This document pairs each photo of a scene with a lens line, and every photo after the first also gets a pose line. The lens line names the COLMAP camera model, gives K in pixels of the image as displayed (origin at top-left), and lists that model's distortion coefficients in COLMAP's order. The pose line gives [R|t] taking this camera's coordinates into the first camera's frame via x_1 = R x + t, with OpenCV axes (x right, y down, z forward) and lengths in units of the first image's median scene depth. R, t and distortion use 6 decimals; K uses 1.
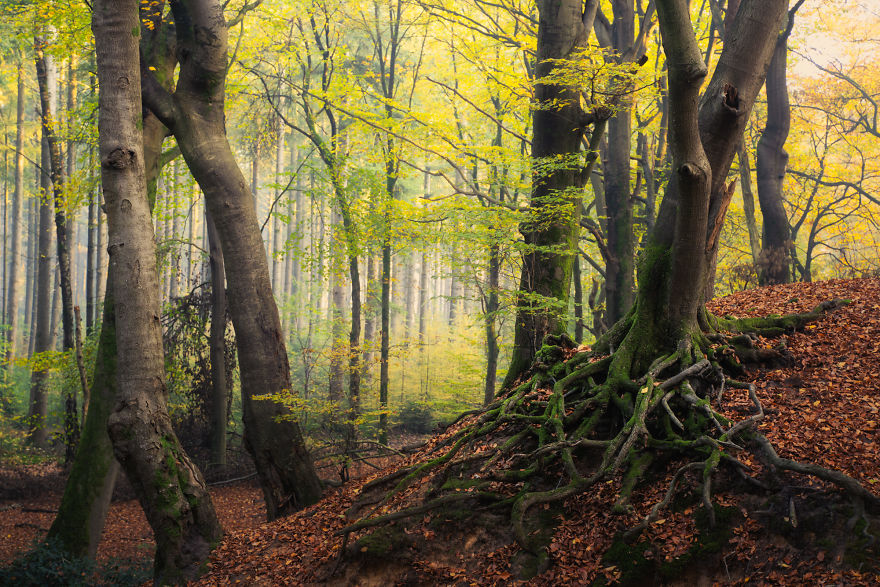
lens RADIAL K [[1509.2, 0, 440.0], [0, 1509.2, 293.5], [0, 0, 1]] dist [0.163697, 0.143403]
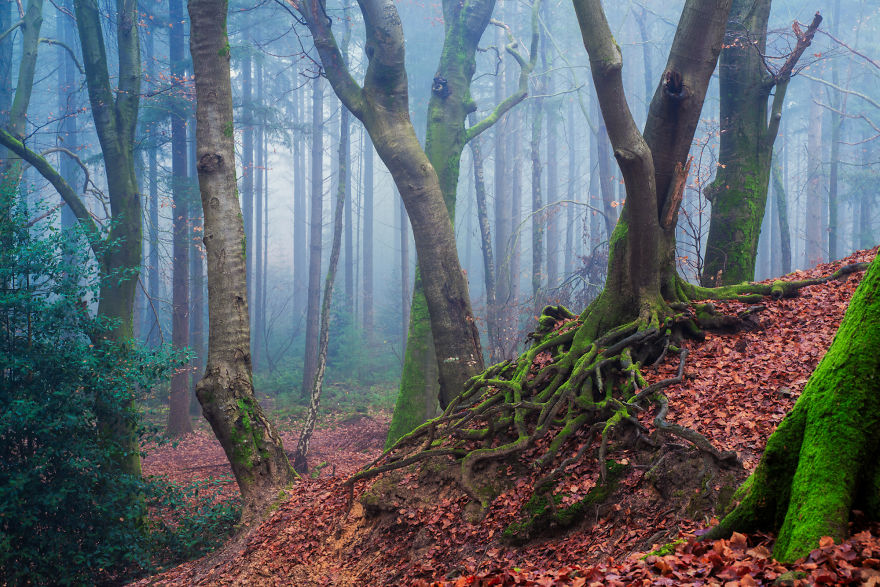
lens RADIAL K [[1509.2, 0, 440.0], [0, 1509.2, 293.5], [0, 0, 1]] dist [0.163697, 0.143403]
pose [[0.958865, -0.026051, -0.282664, 0.285767], [0.034167, 0.999132, 0.023820, -0.009884], [0.281798, -0.032498, 0.958923, -0.071514]]
